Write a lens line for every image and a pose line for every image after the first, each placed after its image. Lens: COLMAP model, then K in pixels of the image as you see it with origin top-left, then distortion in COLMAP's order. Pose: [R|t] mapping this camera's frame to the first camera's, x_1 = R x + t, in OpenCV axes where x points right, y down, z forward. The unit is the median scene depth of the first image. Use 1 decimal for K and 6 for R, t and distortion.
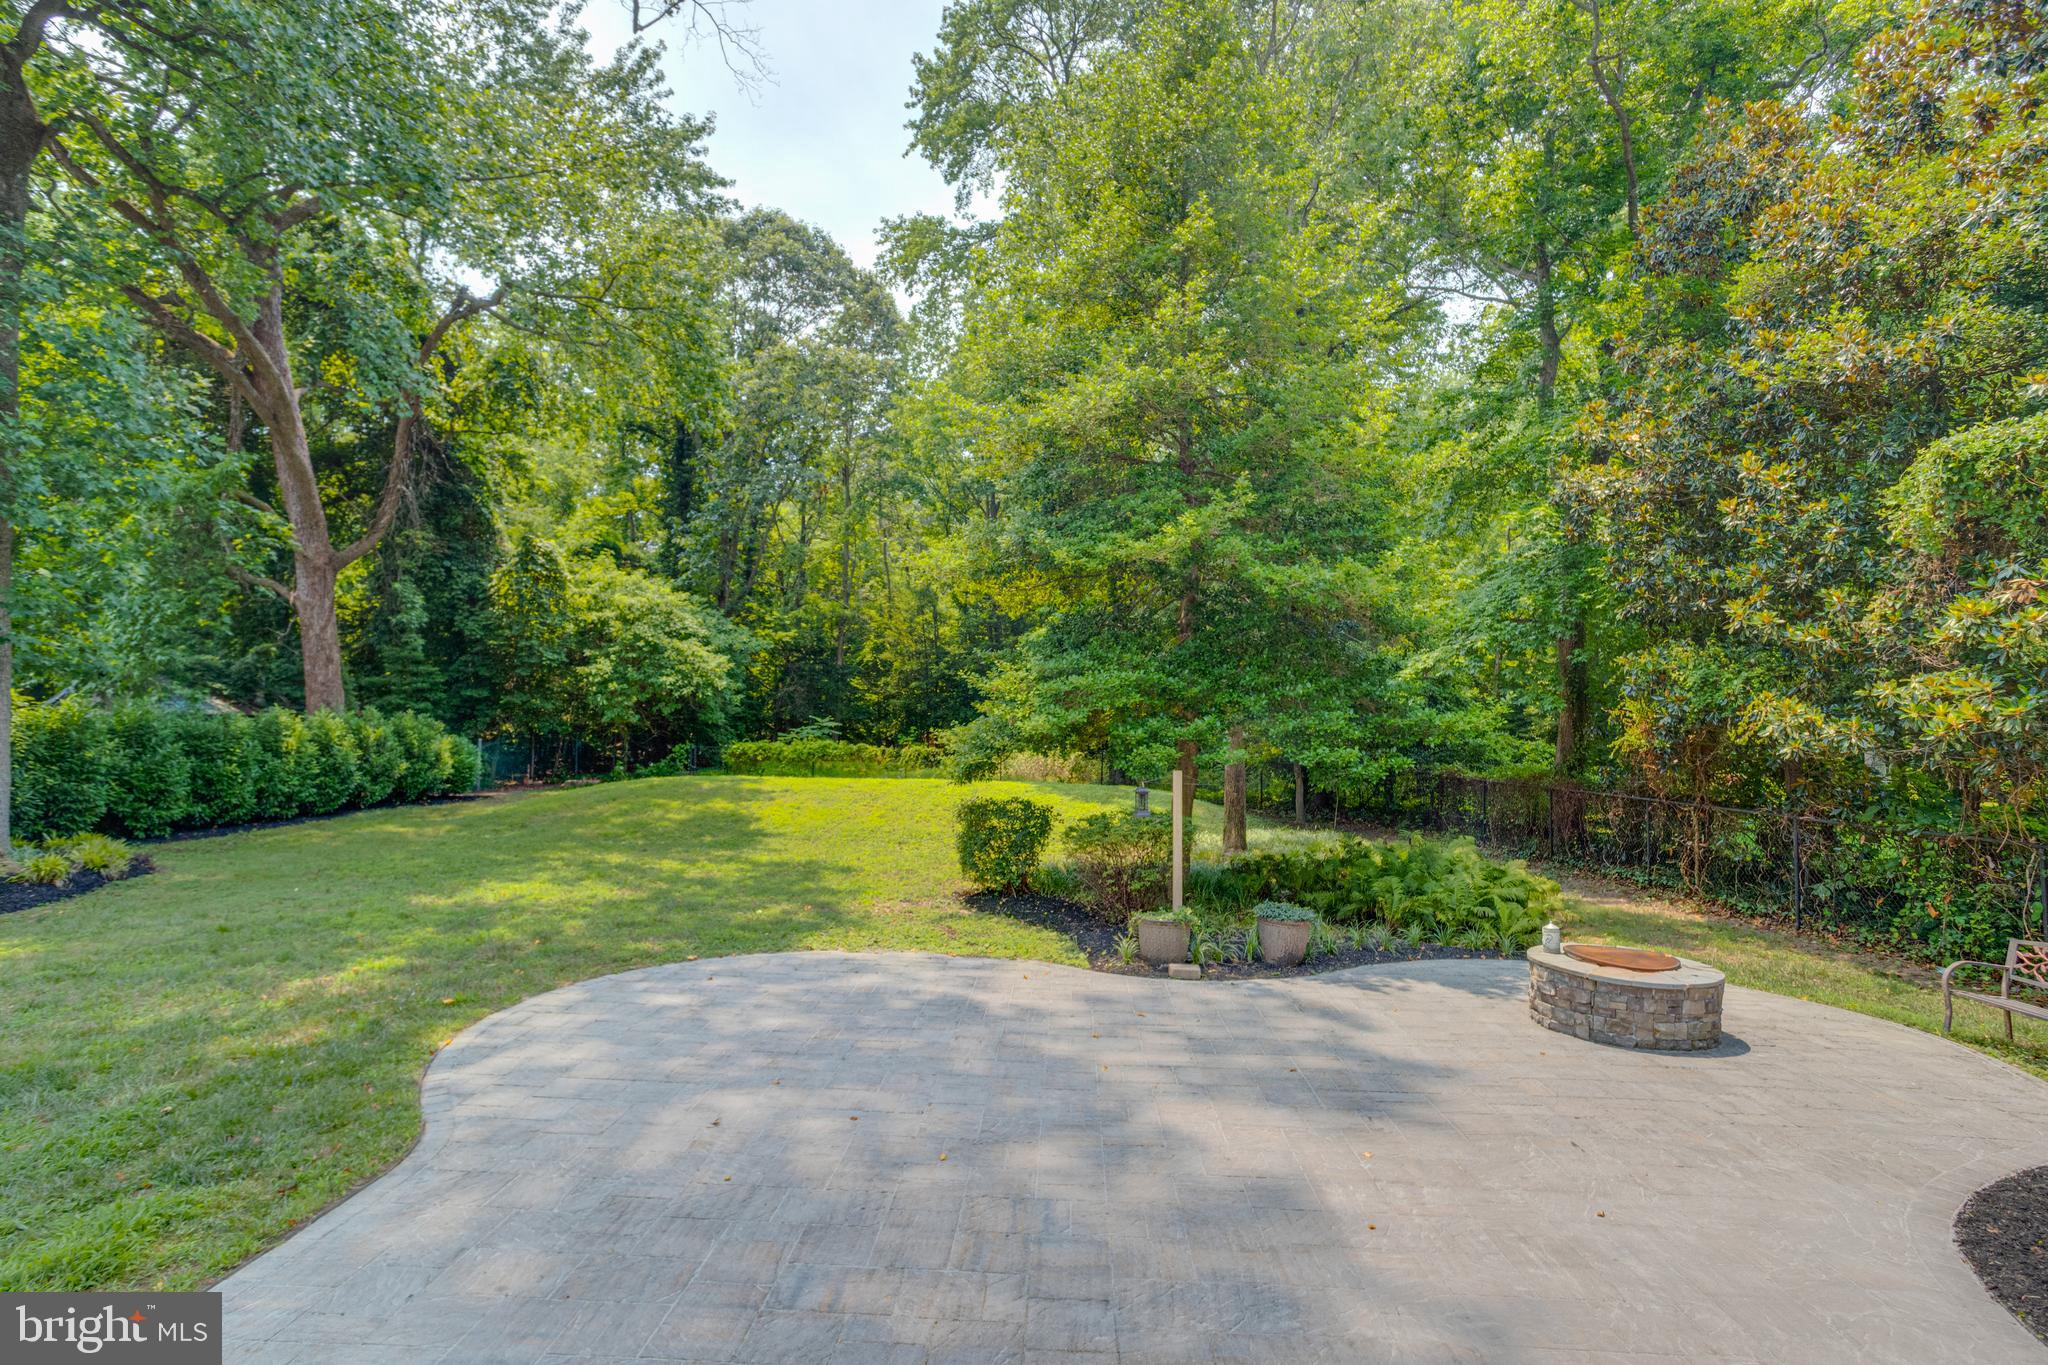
lens RADIAL K [[1027.1, 0, 957.3], [0, 1027.1, 651.9], [0, 0, 1]] dist [-0.020326, 0.020875]
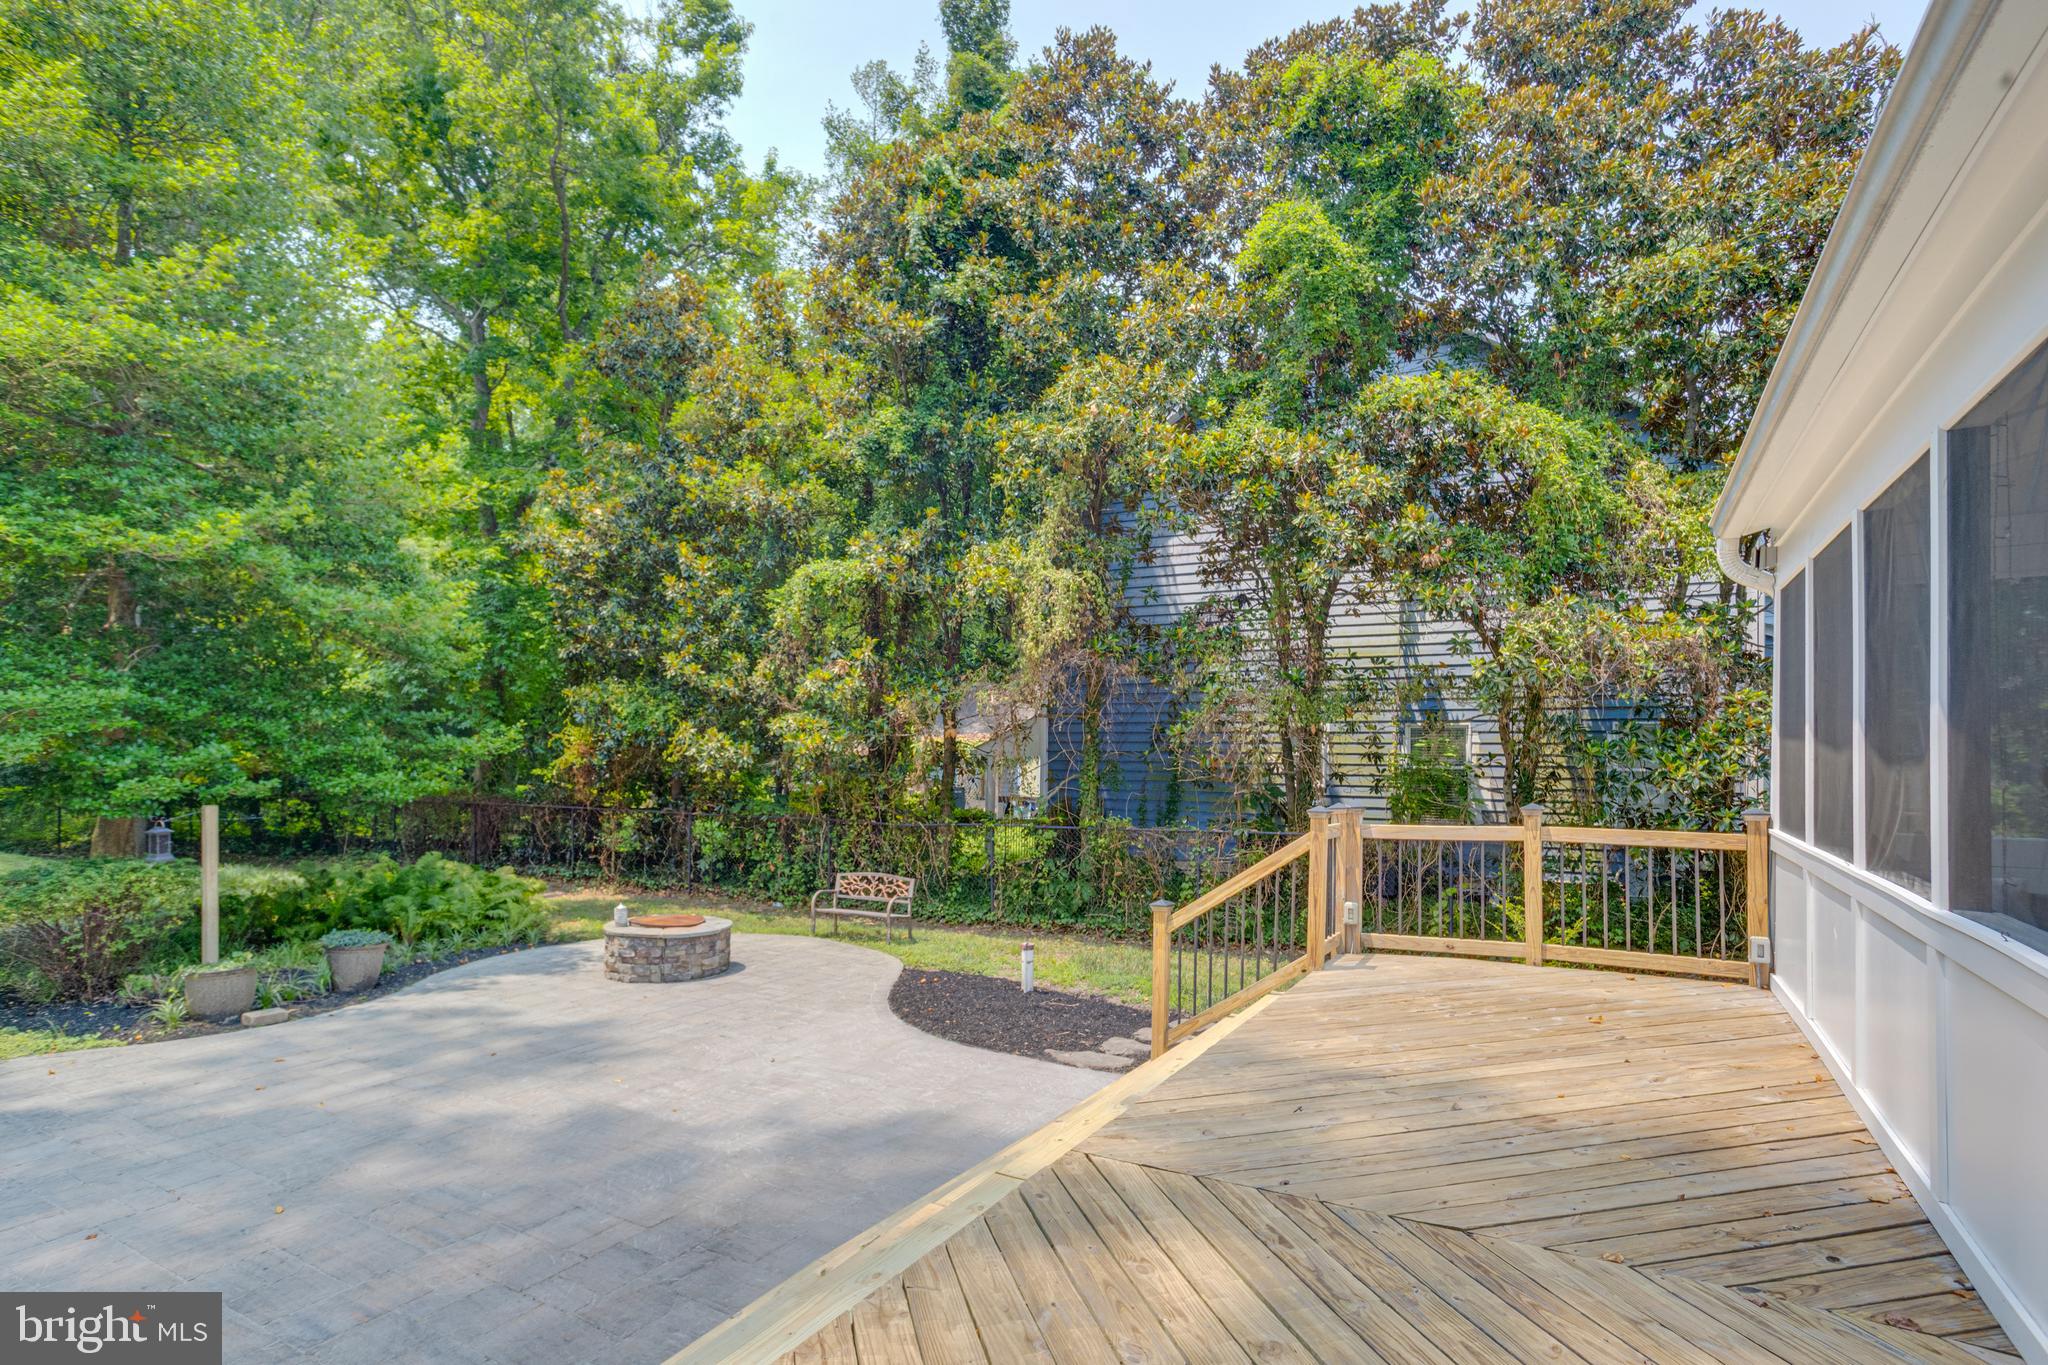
lens RADIAL K [[1012.1, 0, 1018.2], [0, 1012.1, 697.5], [0, 0, 1]] dist [-0.053234, 0.042094]
pose [[0.467648, 0.033717, 0.883272, -0.255159], [-0.057312, 0.998326, -0.007766, -0.012276], [-0.882055, -0.046990, 0.468797, -0.021740]]
